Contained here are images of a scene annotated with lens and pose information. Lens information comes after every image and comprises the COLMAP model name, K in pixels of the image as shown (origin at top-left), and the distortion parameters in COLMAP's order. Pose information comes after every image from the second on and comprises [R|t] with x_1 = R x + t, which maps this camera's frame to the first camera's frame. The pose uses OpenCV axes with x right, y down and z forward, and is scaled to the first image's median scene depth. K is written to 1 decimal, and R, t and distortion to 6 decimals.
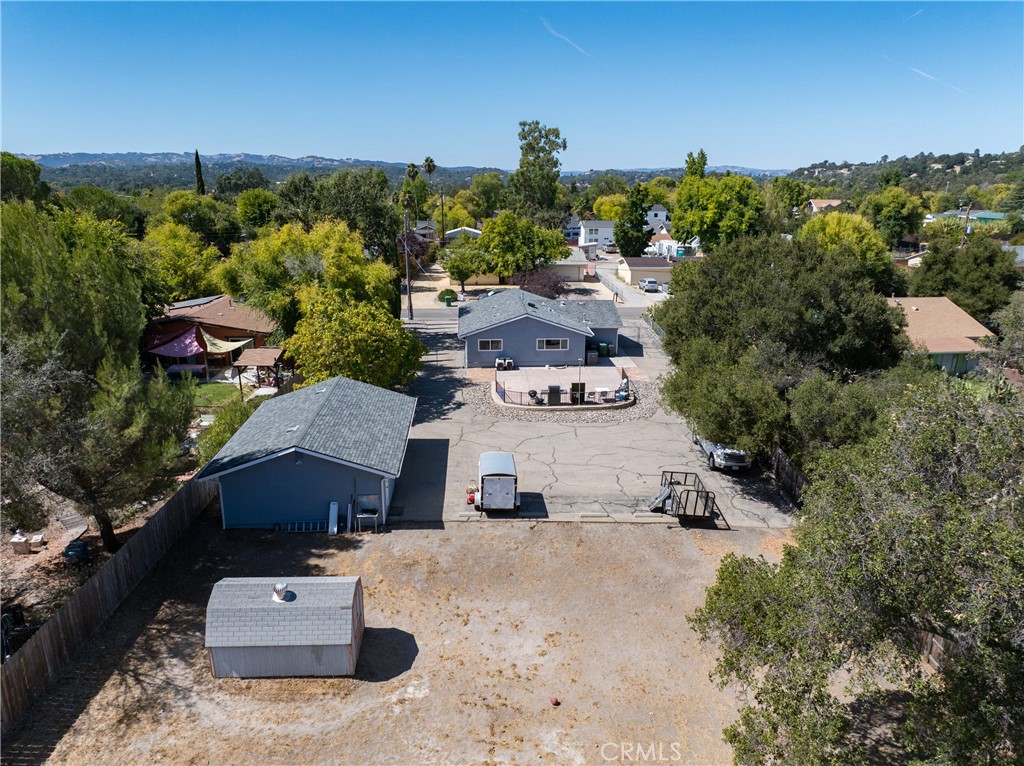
lens RADIAL K [[717.5, 0, 517.7], [0, 717.5, 359.4], [0, 0, 1]] dist [-0.043502, 0.013821]
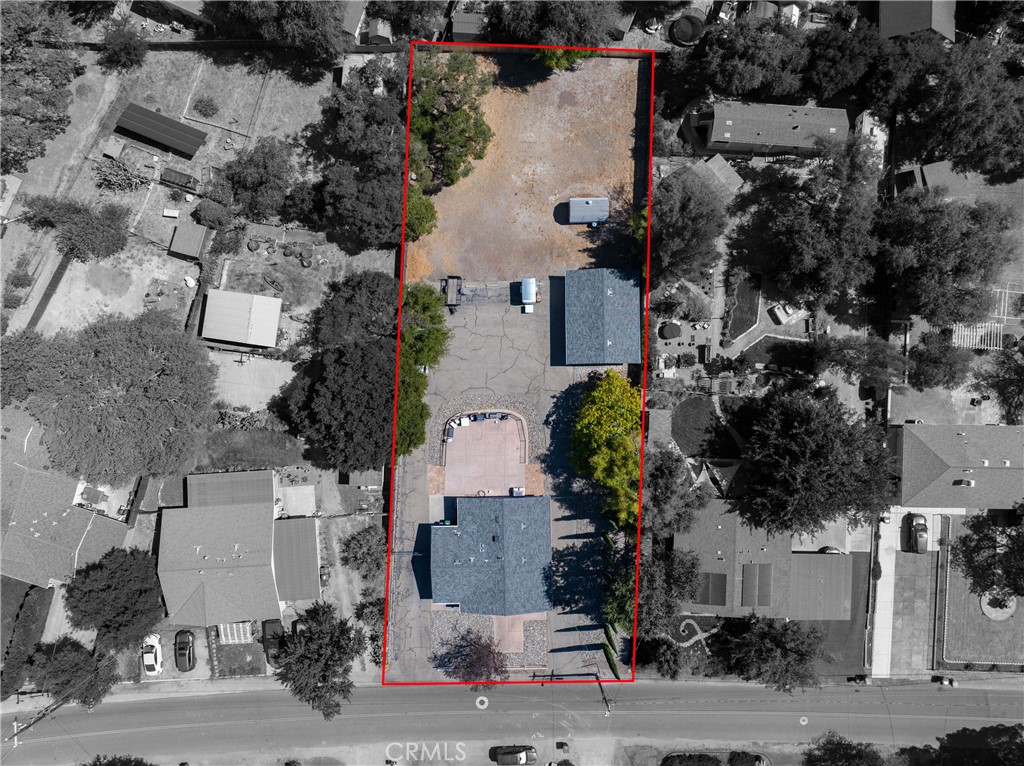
lens RADIAL K [[717.5, 0, 515.6], [0, 717.5, 377.7], [0, 0, 1]] dist [-0.043502, 0.013821]
pose [[-0.998539, -0.053974, 0.002760, -0.003339], [0.014927, -0.226365, 0.973928, -1.648470], [-0.051942, 0.972546, 0.226840, 0.503939]]
